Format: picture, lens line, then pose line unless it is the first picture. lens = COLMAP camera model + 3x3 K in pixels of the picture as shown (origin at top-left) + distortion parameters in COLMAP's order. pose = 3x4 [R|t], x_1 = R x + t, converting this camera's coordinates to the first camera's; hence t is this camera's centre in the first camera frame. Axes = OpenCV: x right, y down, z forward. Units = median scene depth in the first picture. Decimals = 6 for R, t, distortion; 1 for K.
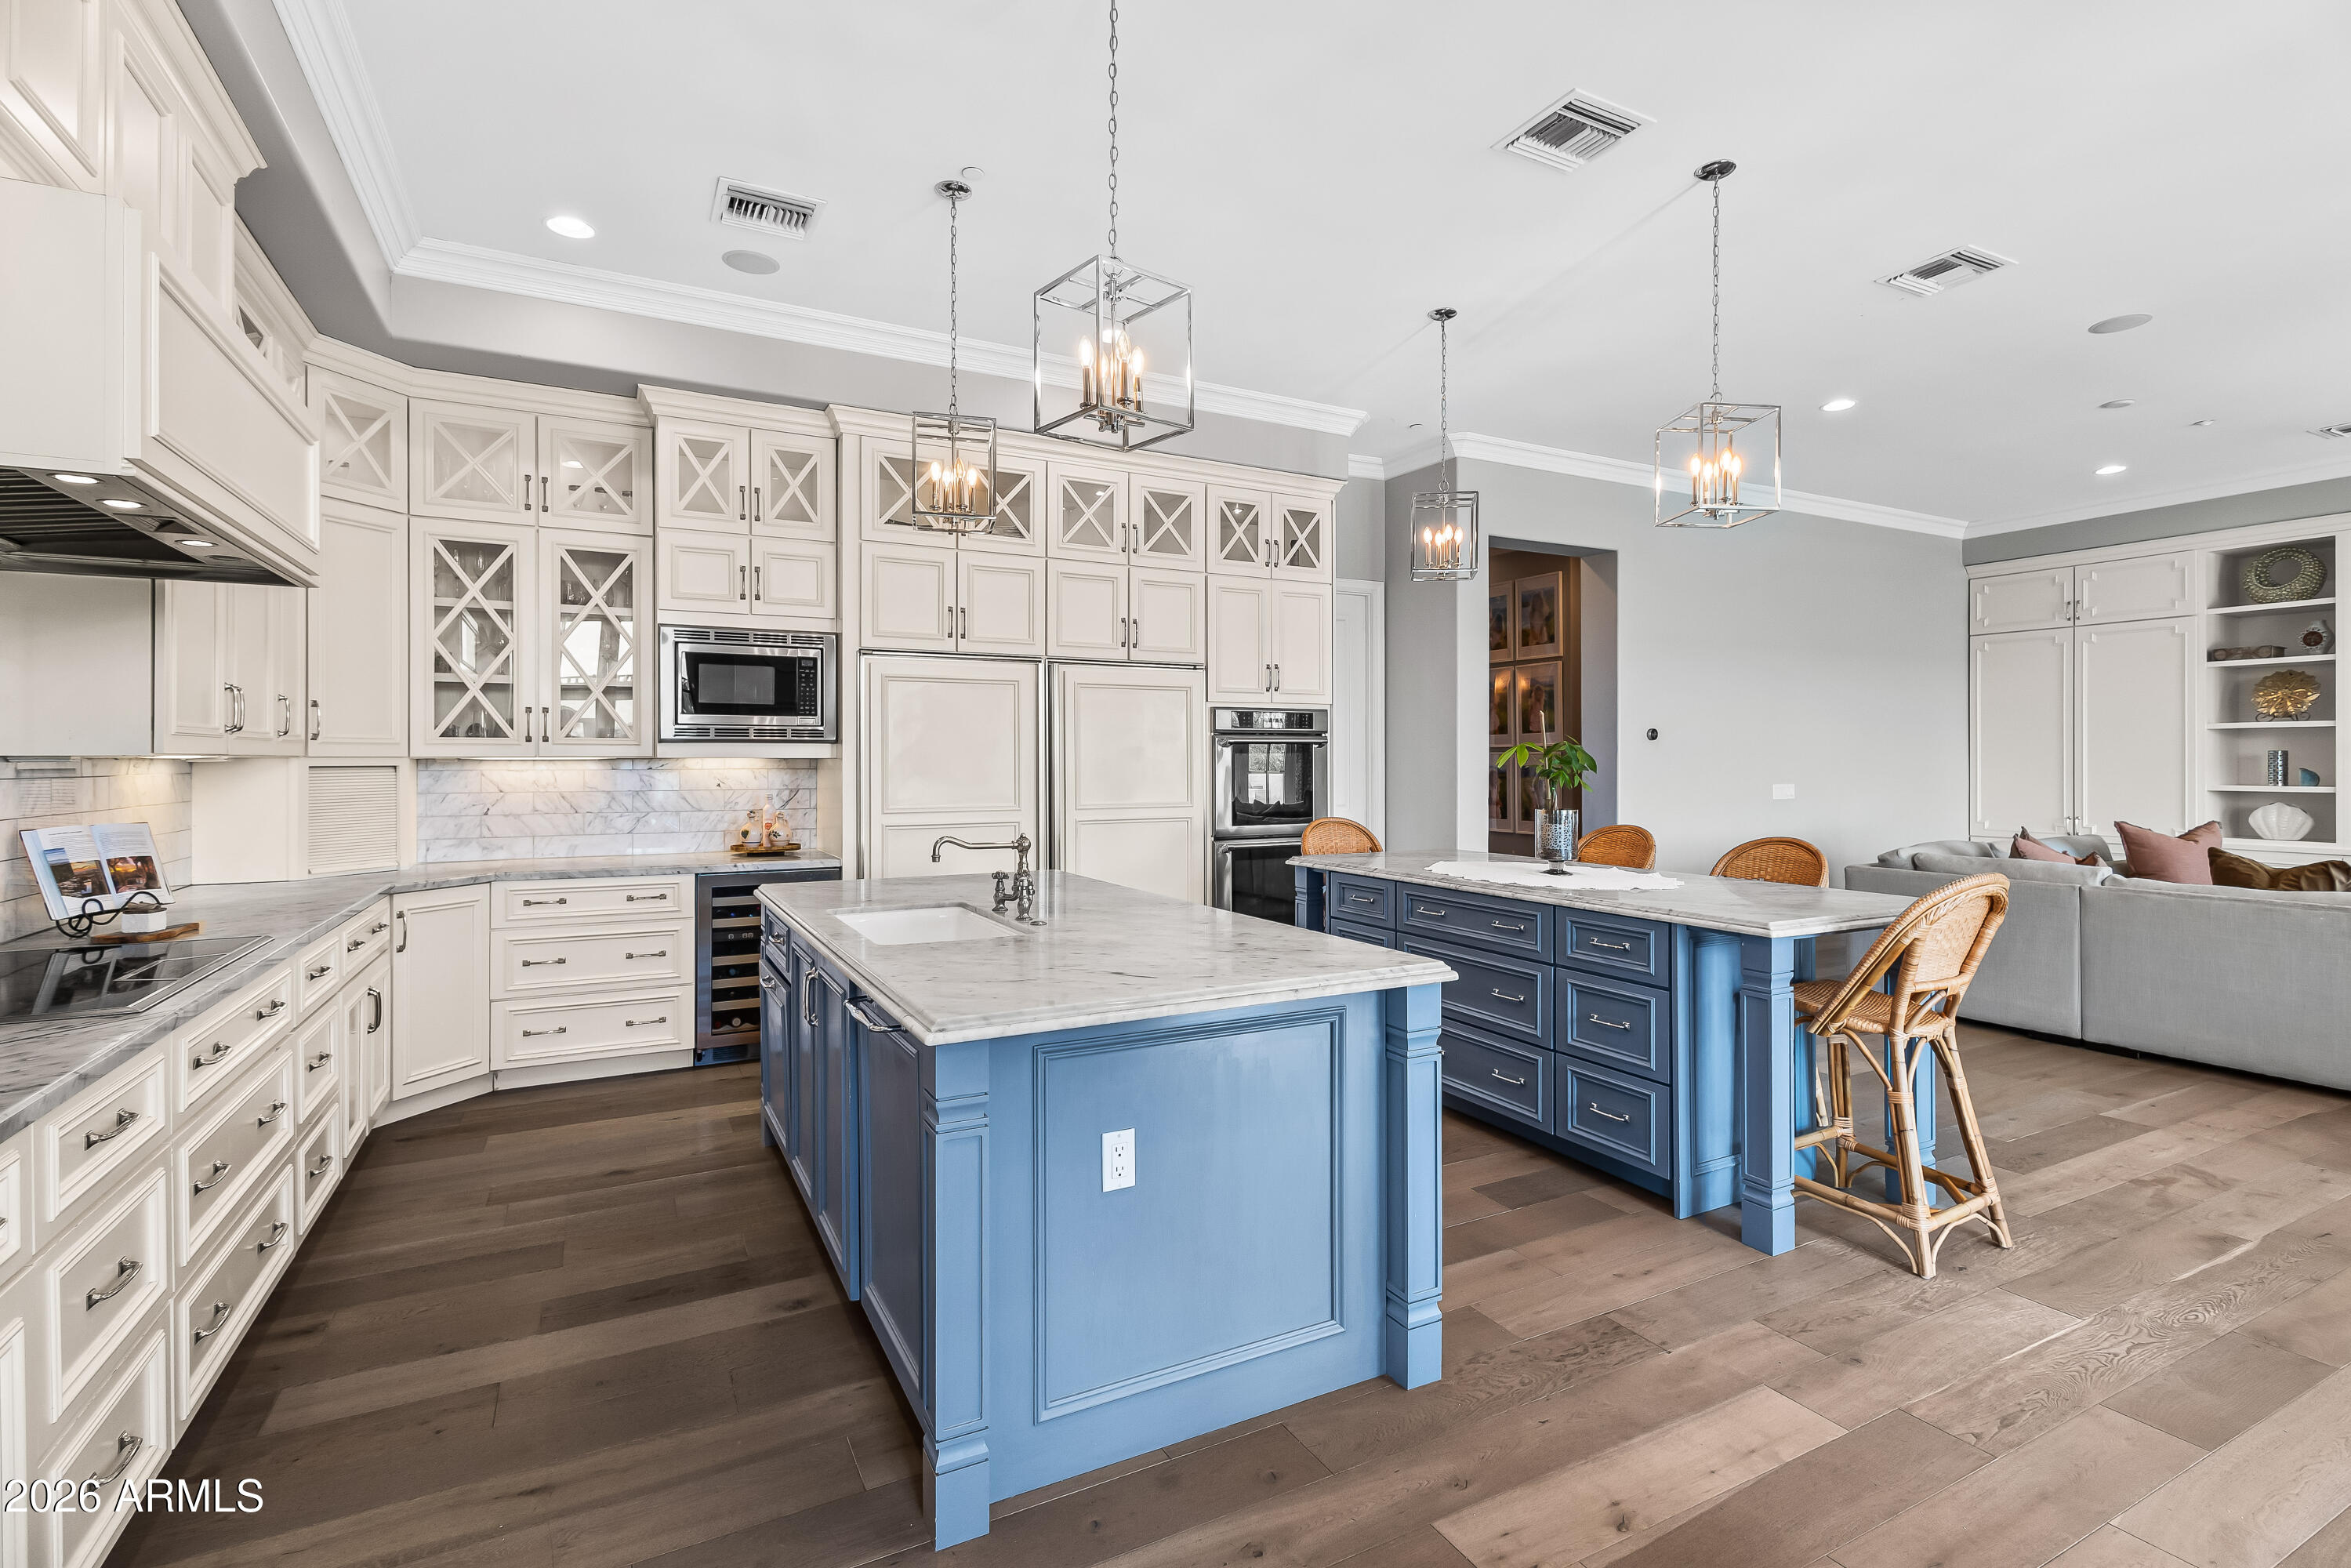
lens RADIAL K [[1117.5, 0, 1193.9], [0, 1117.5, 759.9], [0, 0, 1]] dist [0.003290, -0.001079]
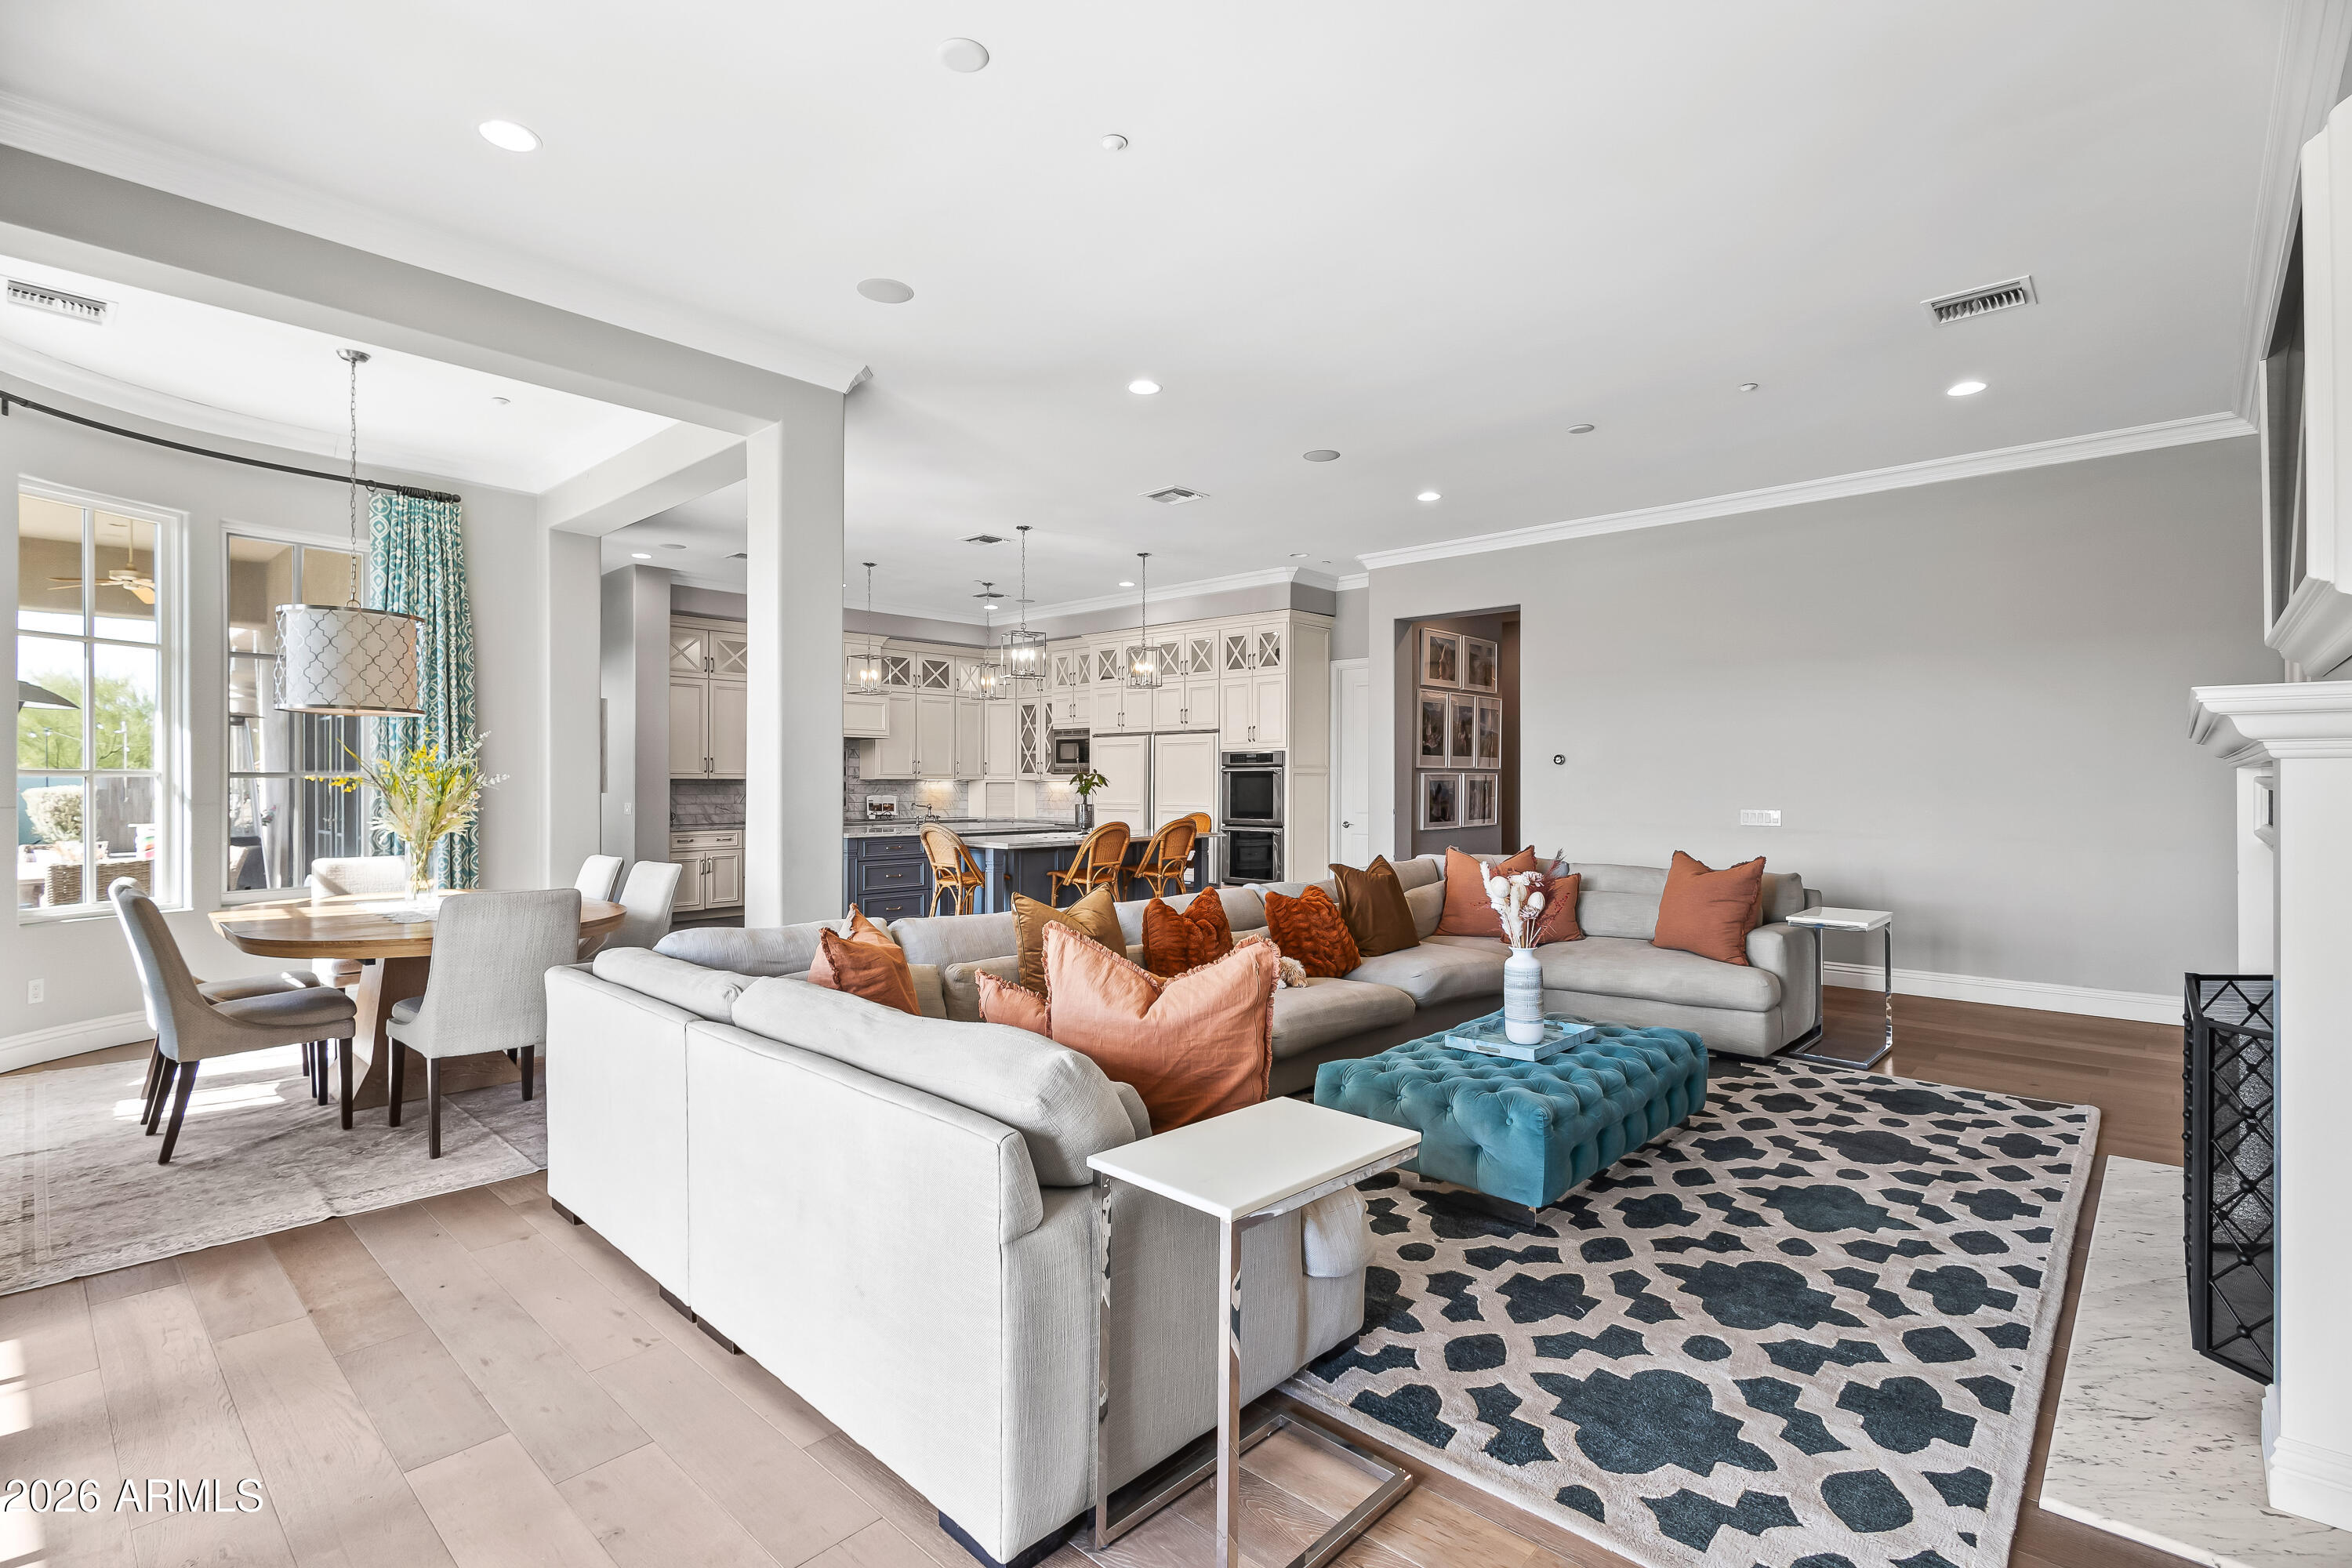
lens RADIAL K [[1090.2, 0, 1164.7], [0, 1090.2, 793.3], [0, 0, 1]] dist [-0.043046, 0.027437]
pose [[0.319833, 0.011587, -0.947403, 2.325405], [-0.000650, 0.999928, 0.012010, -0.000827], [0.947474, -0.003225, 0.319817, 0.470818]]
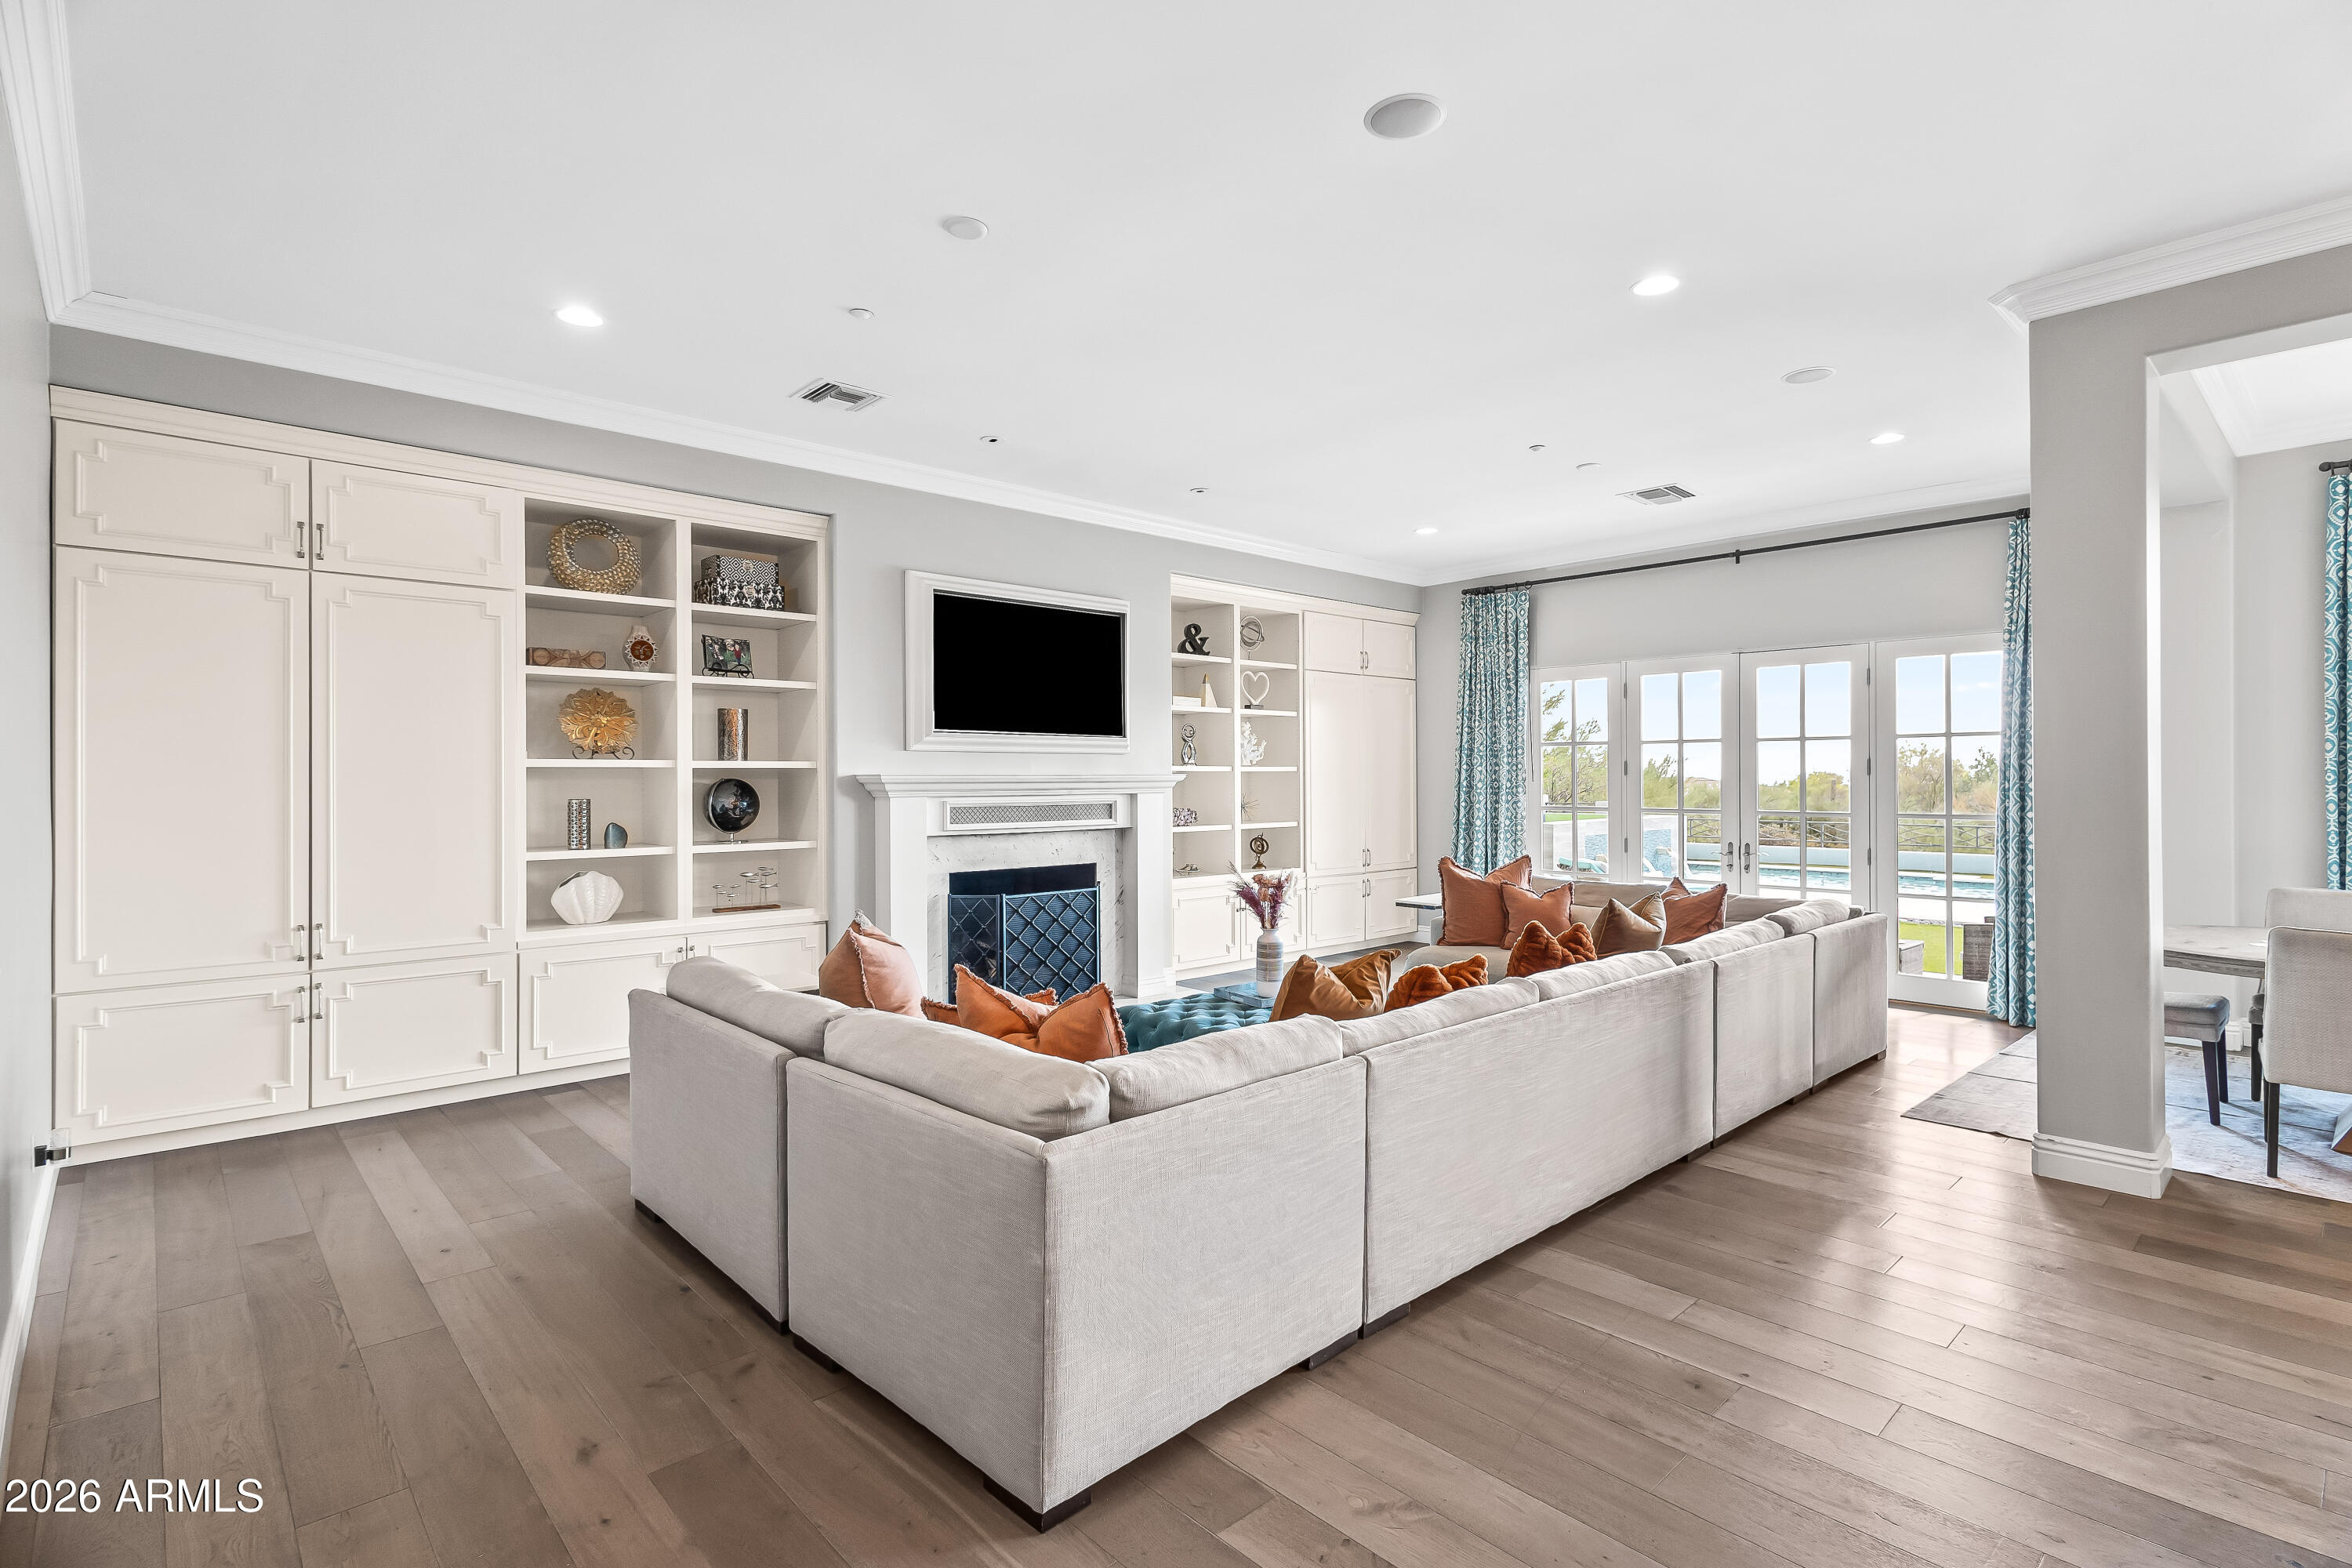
lens RADIAL K [[1116.2, 0, 1200.4], [0, 1116.2, 769.5], [0, 0, 1]] dist [0.006177, 0.001149]
pose [[-0.261729, 0.010687, 0.965082, 0.322998], [0.004055, 0.999942, -0.009974, -0.034491], [-0.965133, 0.001303, -0.261757, 1.500355]]
